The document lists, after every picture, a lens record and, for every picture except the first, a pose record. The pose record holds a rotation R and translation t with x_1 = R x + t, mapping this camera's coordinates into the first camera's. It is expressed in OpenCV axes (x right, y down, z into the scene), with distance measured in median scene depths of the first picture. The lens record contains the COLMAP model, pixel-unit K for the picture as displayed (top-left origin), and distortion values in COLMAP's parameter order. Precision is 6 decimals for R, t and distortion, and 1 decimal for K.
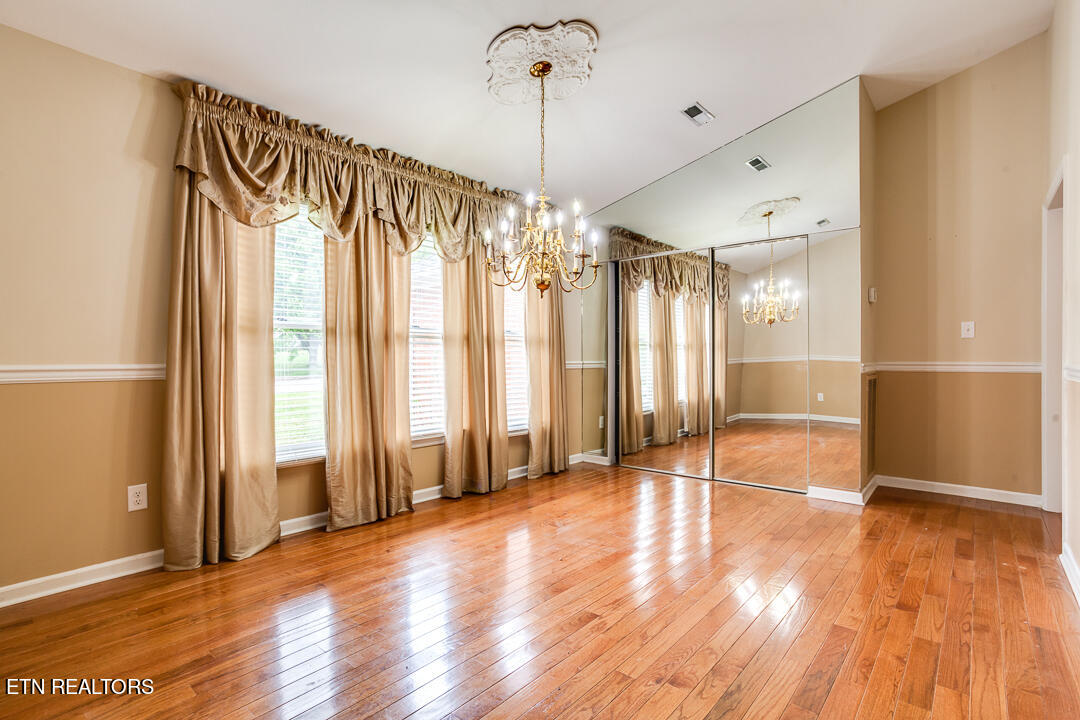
lens RADIAL K [[526.1, 0, 535.6], [0, 526.1, 359.0], [0, 0, 1]] dist [-0.044515, 0.023561]
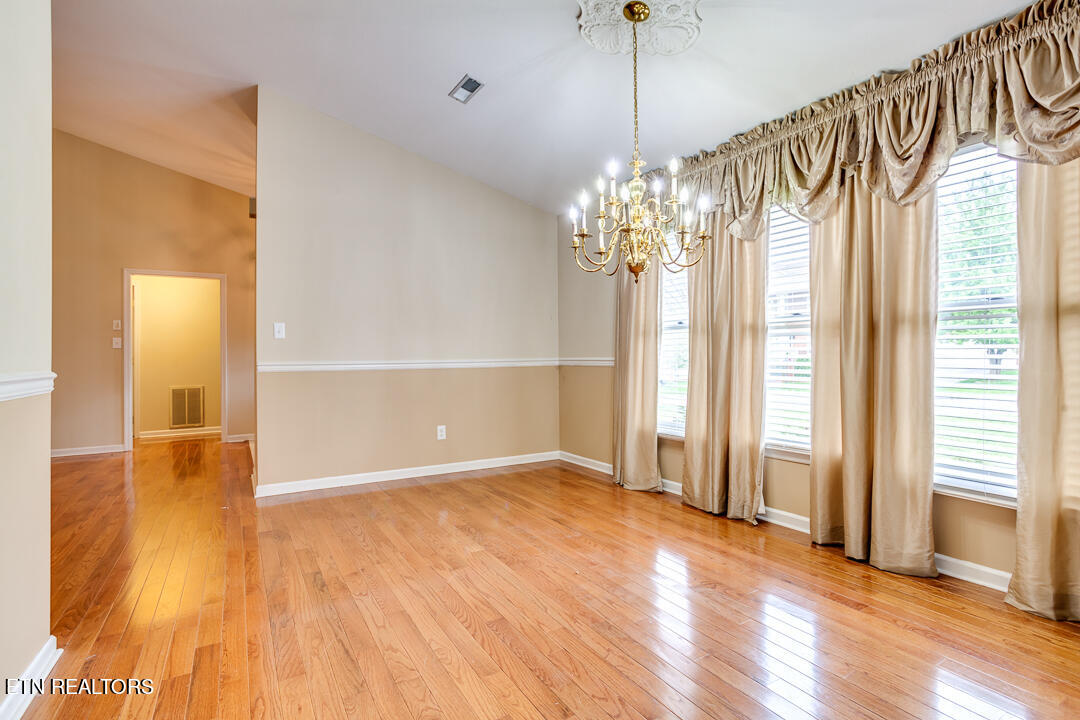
lens RADIAL K [[526.1, 0, 536.0], [0, 526.1, 365.9], [0, 0, 1]] dist [-0.044515, 0.023561]
pose [[-0.323651, 0.021968, -0.945921, 0.866084], [0.012230, 0.999744, 0.019034, -0.001768], [0.946097, -0.005408, -0.323837, 1.136945]]
